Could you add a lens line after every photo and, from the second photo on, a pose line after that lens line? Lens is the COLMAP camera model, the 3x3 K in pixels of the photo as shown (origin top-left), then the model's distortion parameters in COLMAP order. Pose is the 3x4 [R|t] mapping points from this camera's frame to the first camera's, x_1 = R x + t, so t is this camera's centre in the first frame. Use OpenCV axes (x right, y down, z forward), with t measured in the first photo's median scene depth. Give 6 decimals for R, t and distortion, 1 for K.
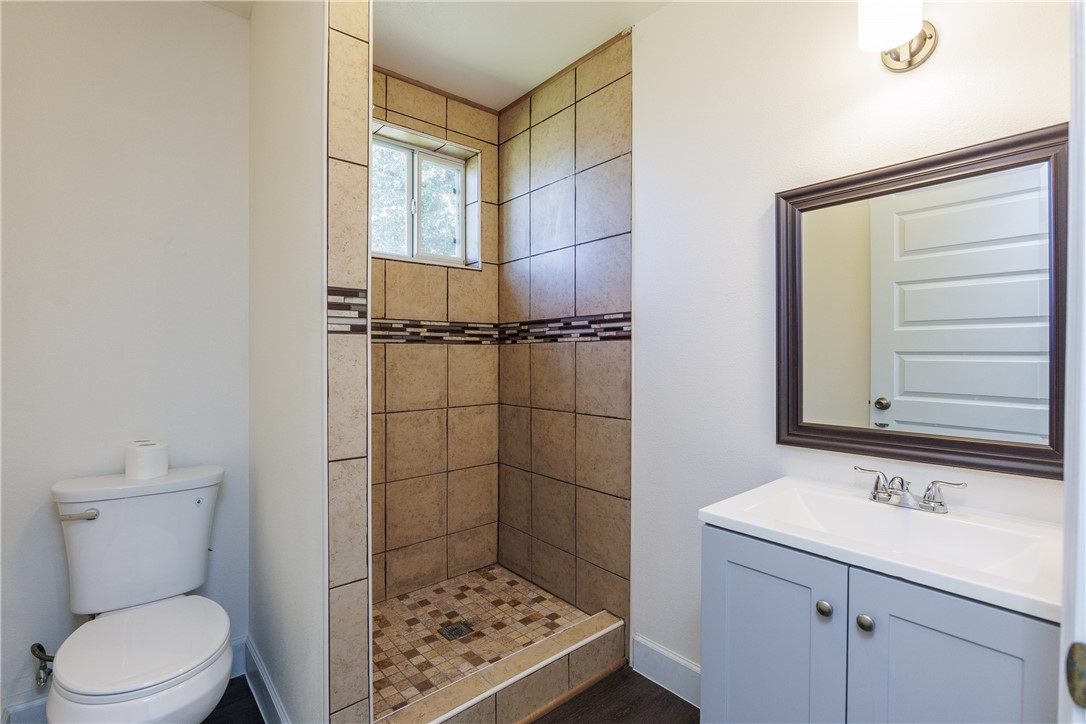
lens RADIAL K [[497.9, 0, 541.9], [0, 497.9, 360.1], [0, 0, 1]] dist [-0.001119, -0.001414]
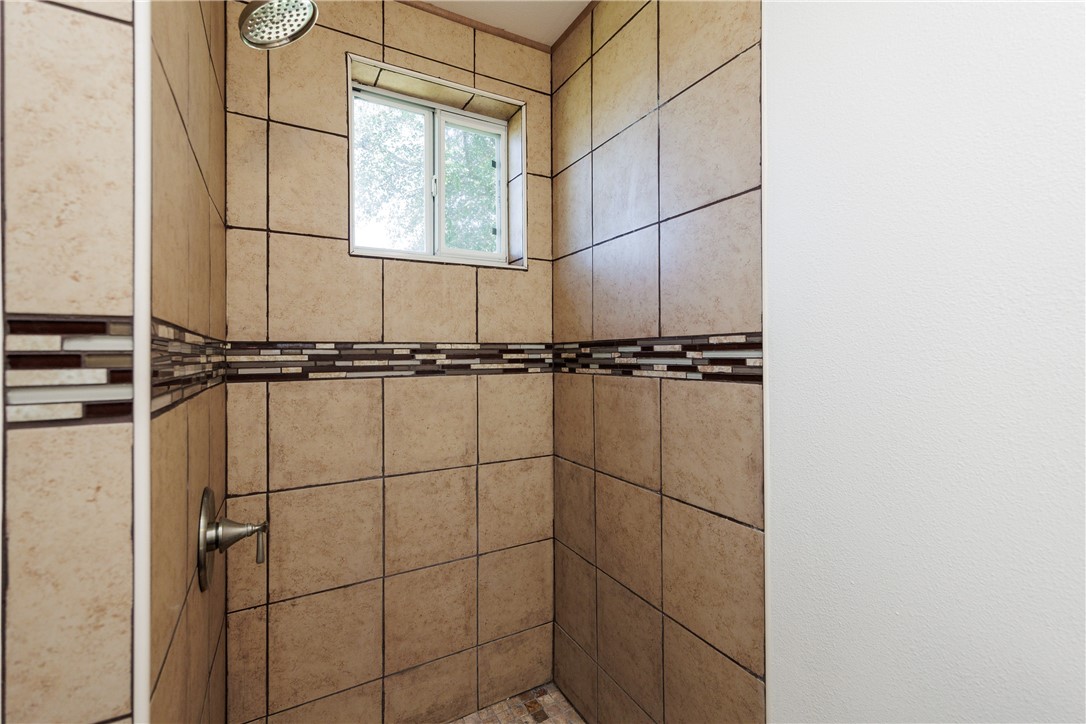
lens RADIAL K [[497.9, 0, 544.4], [0, 497.9, 354.7], [0, 0, 1]] dist [-0.001119, -0.001414]
pose [[0.983495, -0.006203, -0.180828, 0.034646], [0.003651, 0.999889, -0.014441, -0.052954], [0.180897, 0.013543, 0.983409, 0.339532]]
